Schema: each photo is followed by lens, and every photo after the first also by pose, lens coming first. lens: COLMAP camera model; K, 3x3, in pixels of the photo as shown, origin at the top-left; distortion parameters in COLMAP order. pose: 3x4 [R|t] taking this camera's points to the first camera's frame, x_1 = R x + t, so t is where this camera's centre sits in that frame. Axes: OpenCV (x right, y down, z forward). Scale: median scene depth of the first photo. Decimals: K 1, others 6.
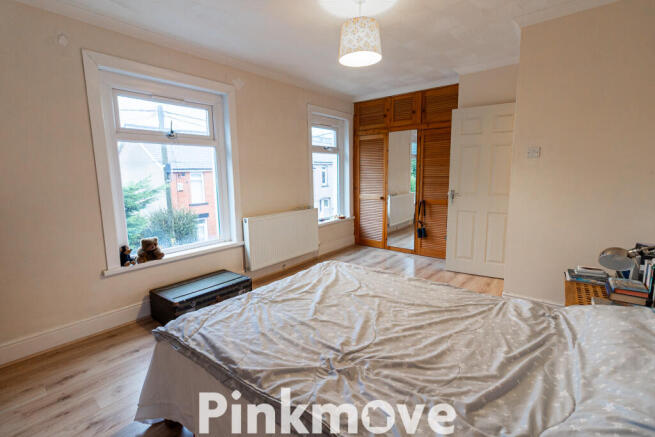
lens RADIAL K [[306.8, 0, 327.9], [0, 306.8, 217.9], [0, 0, 1]] dist [0.003849, 0.001405]
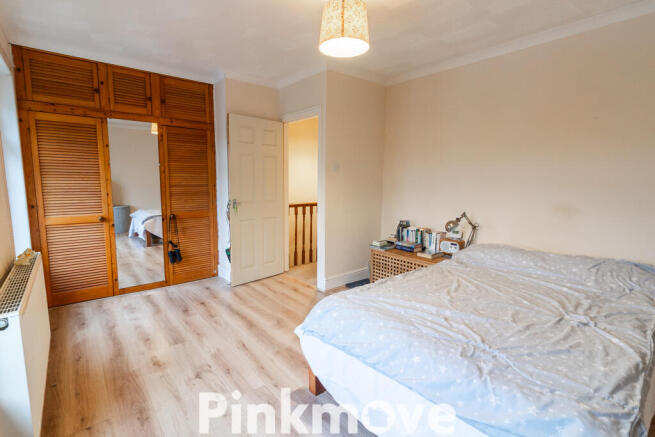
lens RADIAL K [[306.8, 0, 327.4], [0, 306.8, 217.6], [0, 0, 1]] dist [0.003849, 0.001405]
pose [[0.214933, -0.105857, 0.970875, -0.377634], [0.133037, 0.988015, 0.078274, -0.059870], [-0.967525, 0.112339, 0.226440, 0.438640]]
